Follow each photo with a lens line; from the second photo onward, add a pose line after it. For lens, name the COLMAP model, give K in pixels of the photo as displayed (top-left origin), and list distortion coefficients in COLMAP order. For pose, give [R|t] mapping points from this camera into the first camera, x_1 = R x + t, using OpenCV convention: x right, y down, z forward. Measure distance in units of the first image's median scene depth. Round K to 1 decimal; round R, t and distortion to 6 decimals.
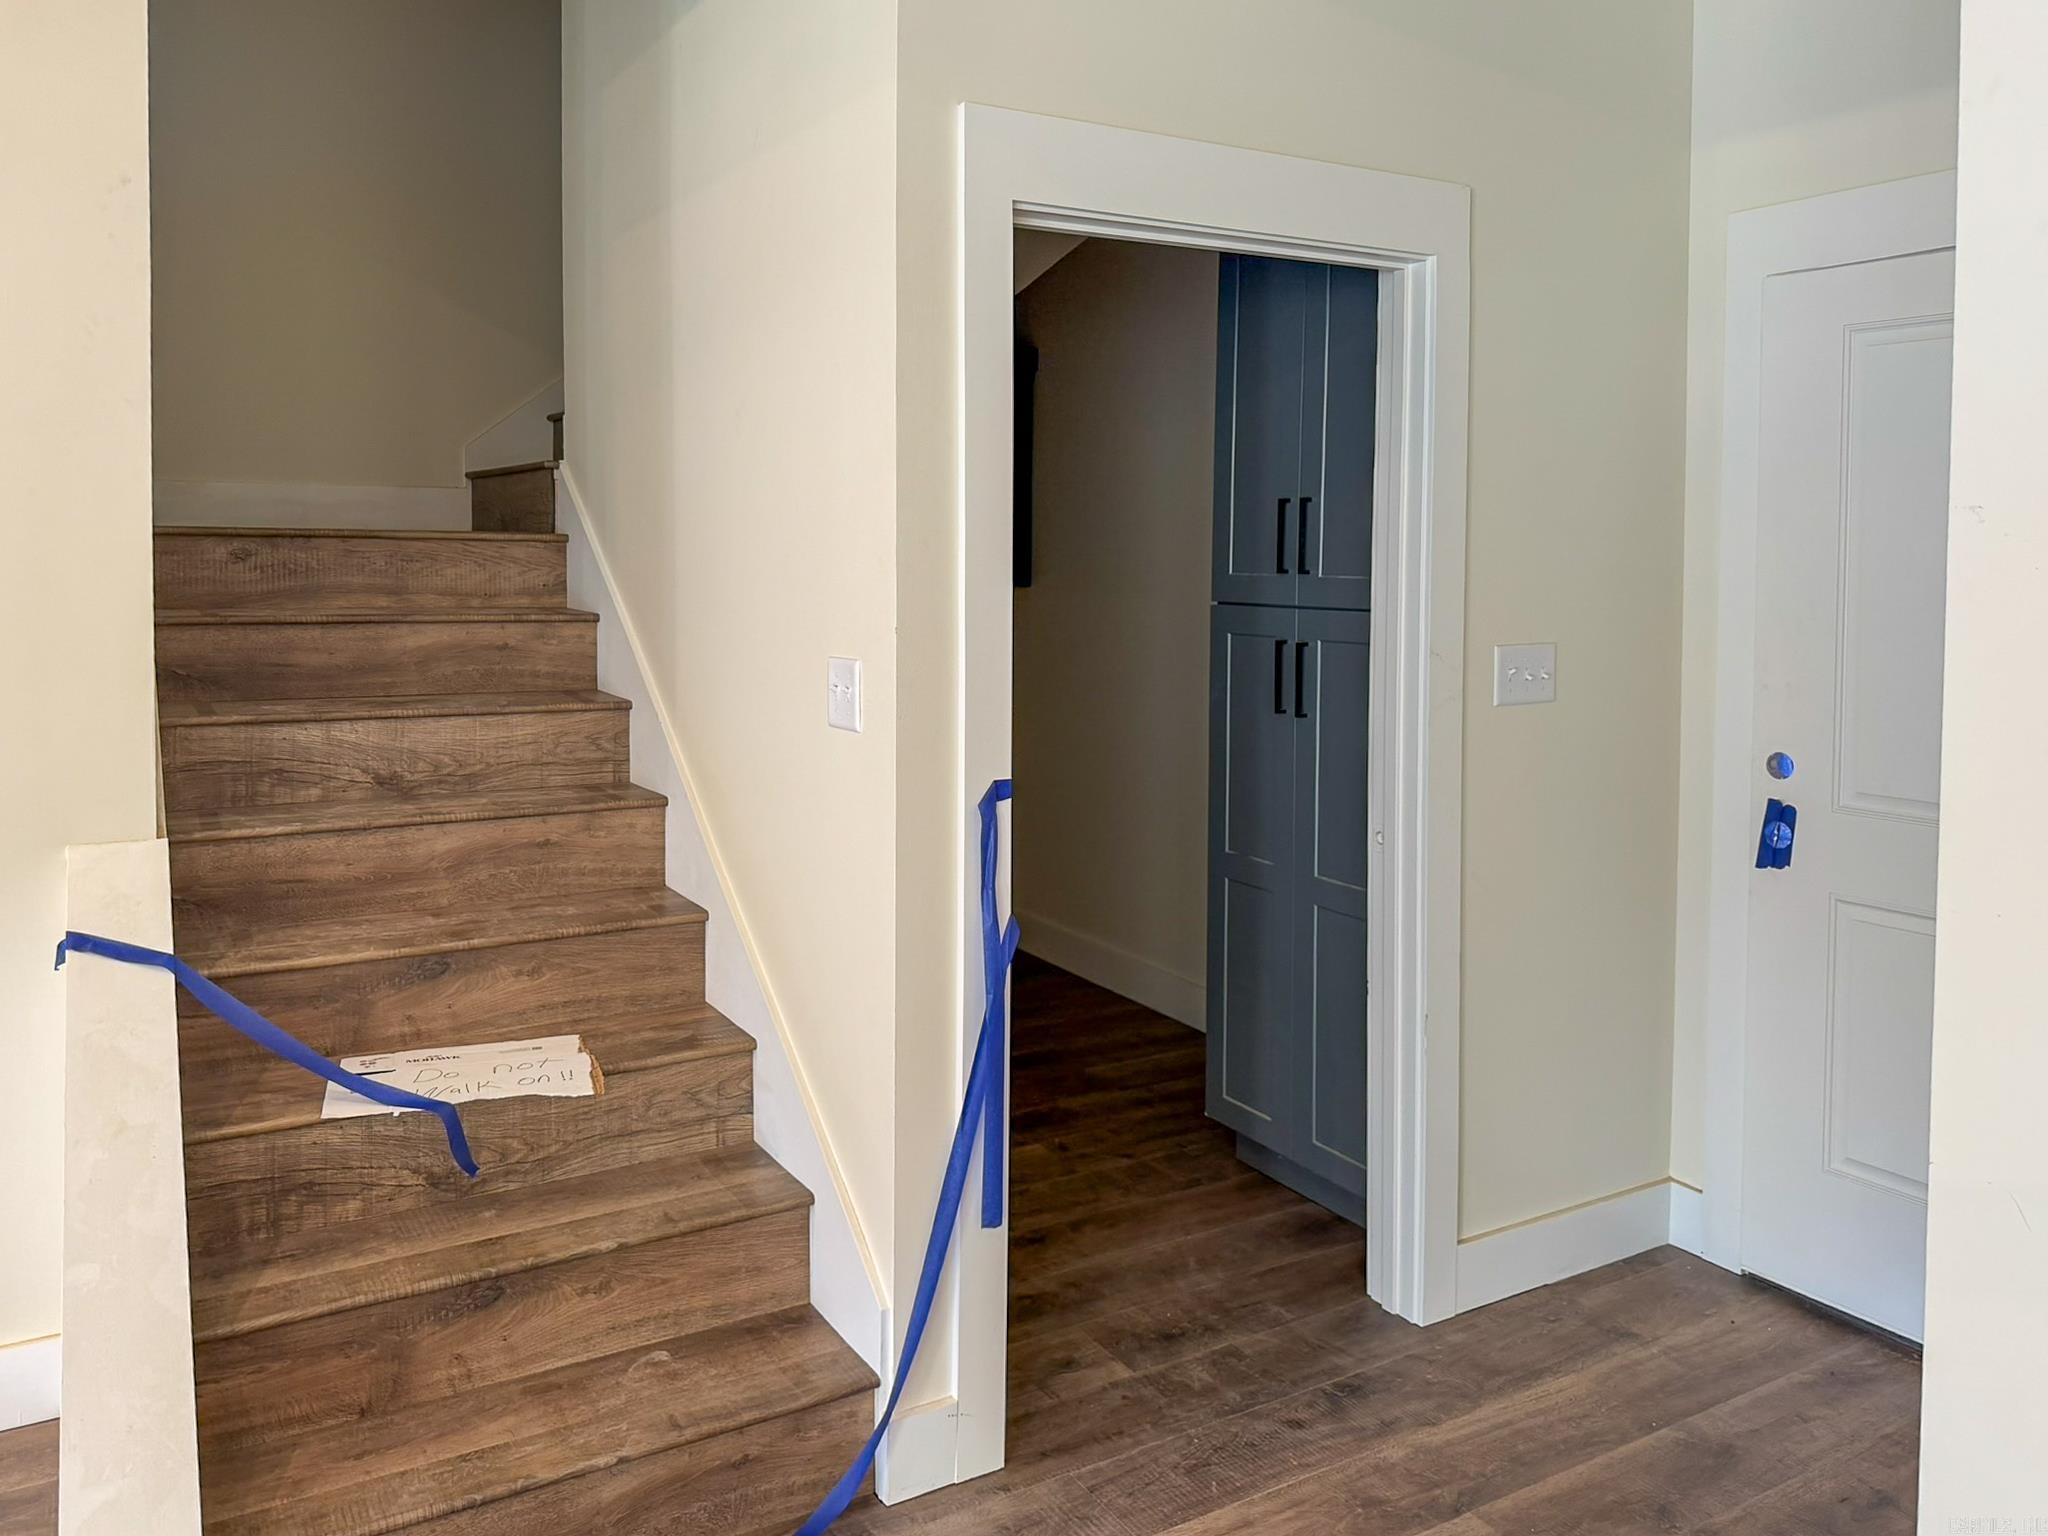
lens RADIAL K [[1430.3, 0, 1023.8], [0, 1430.3, 601.0], [0, 0, 1]] dist [0.004868, 0.000589]
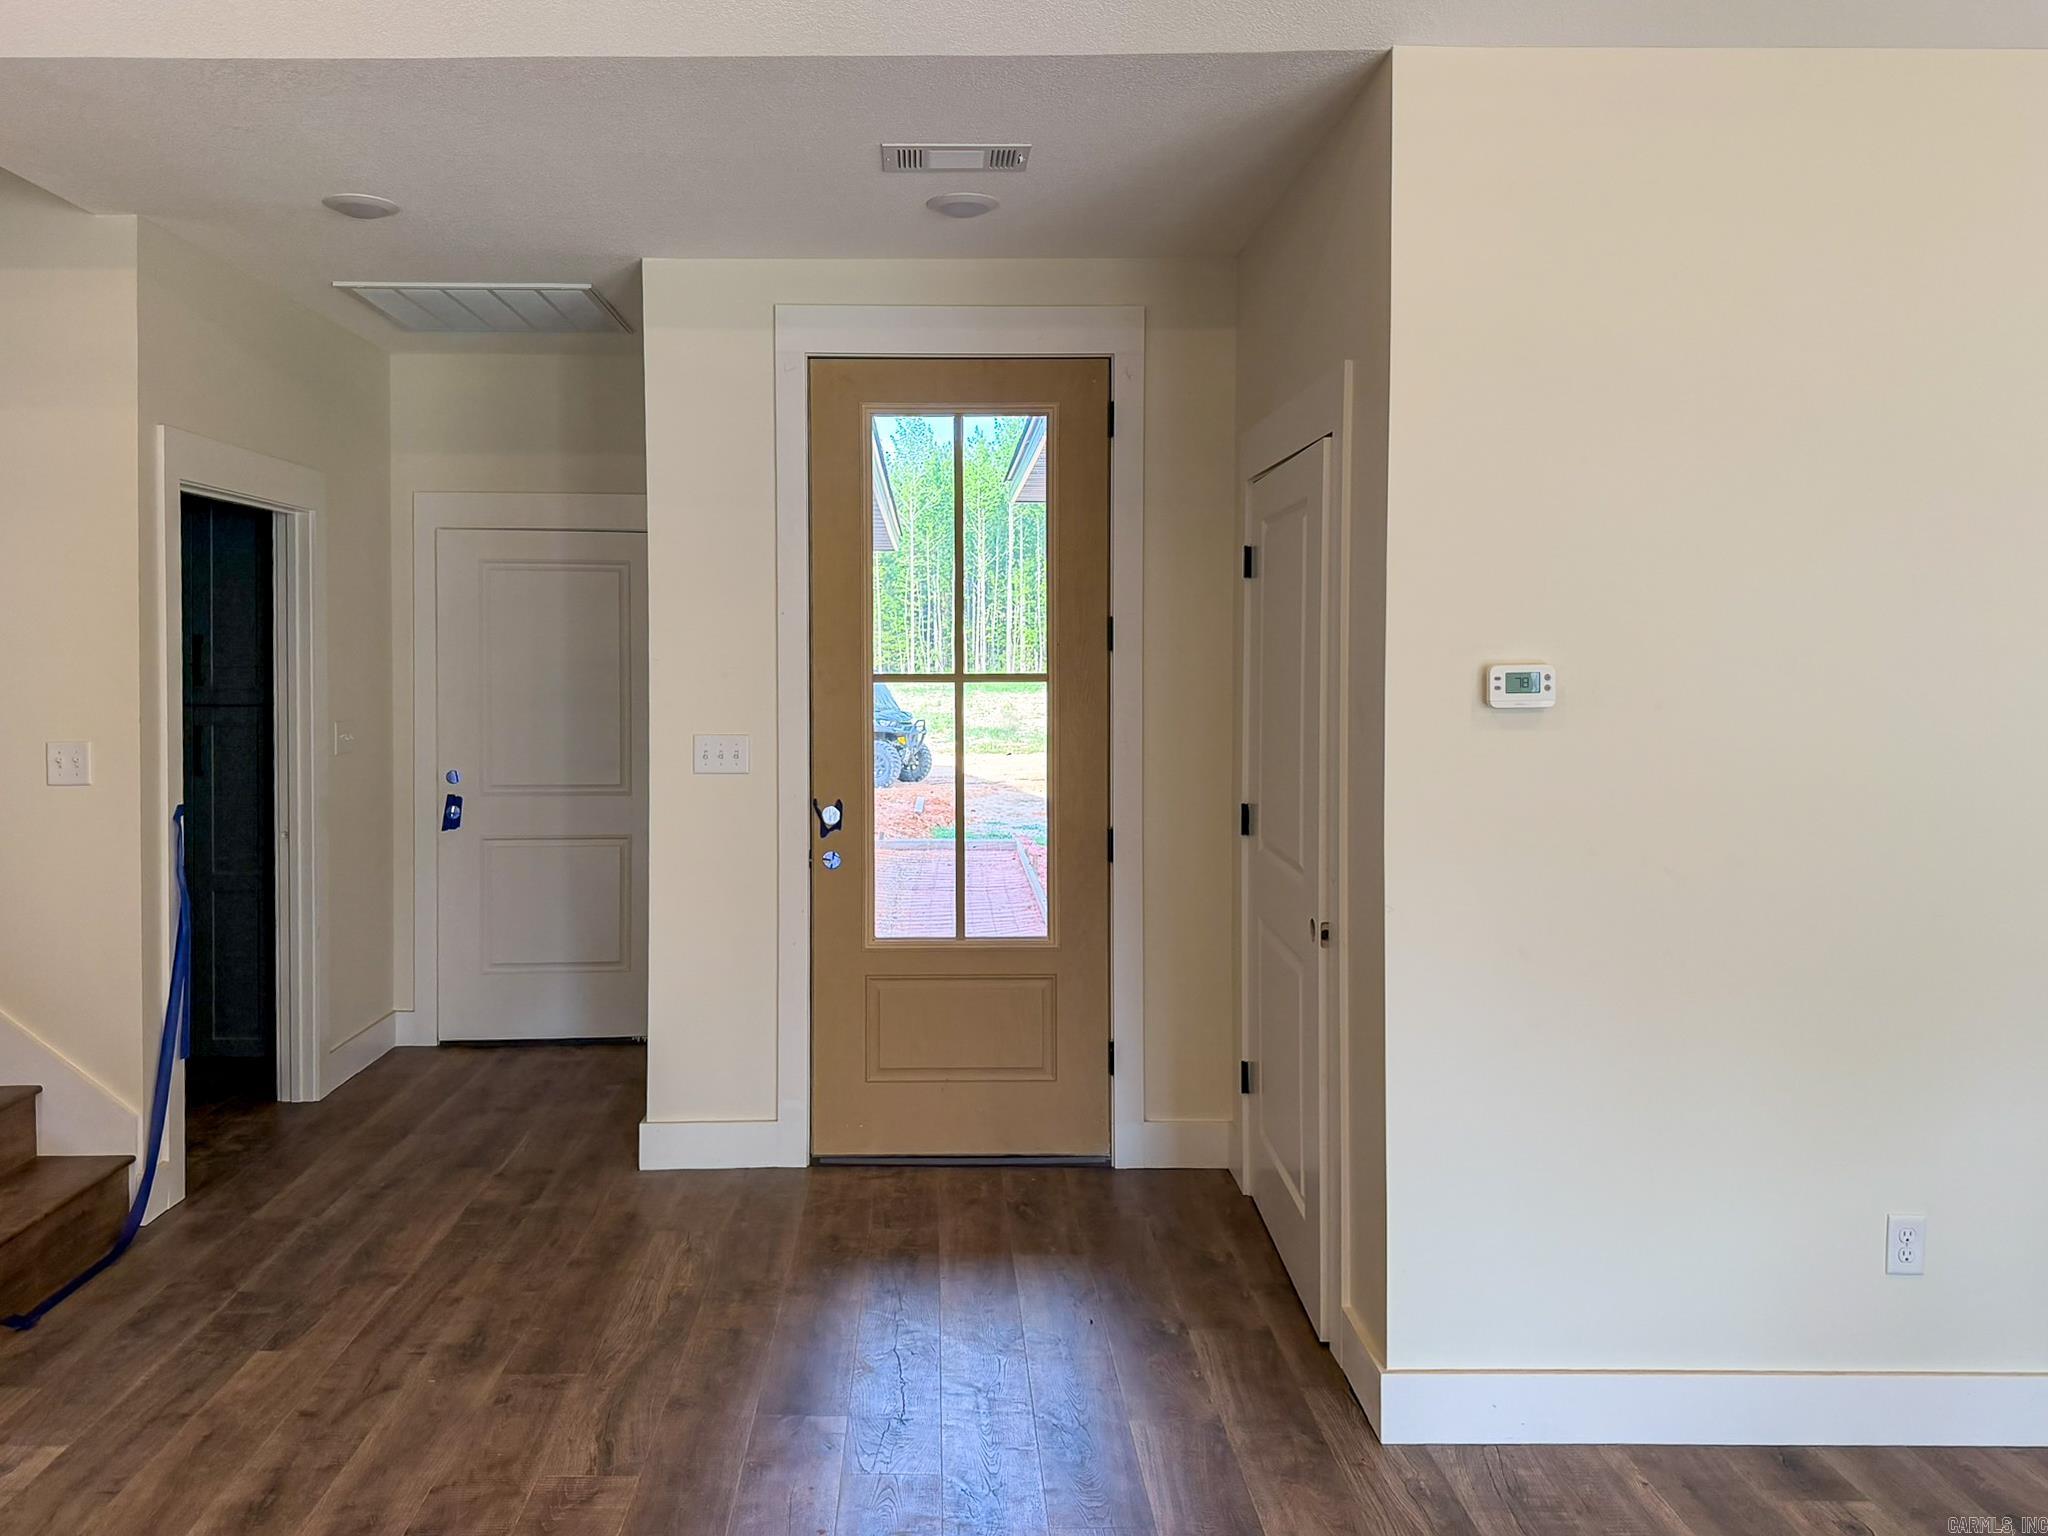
lens RADIAL K [[1436.6, 0, 1021.9], [0, 1436.6, 680.7], [0, 0, 1]] dist [0.000276, 0.000178]
pose [[0.419695, -0.016440, 0.907516, -0.956625], [0.028543, 0.999581, 0.004907, -0.005536], [-0.907216, 0.023843, 0.419988, -0.557717]]
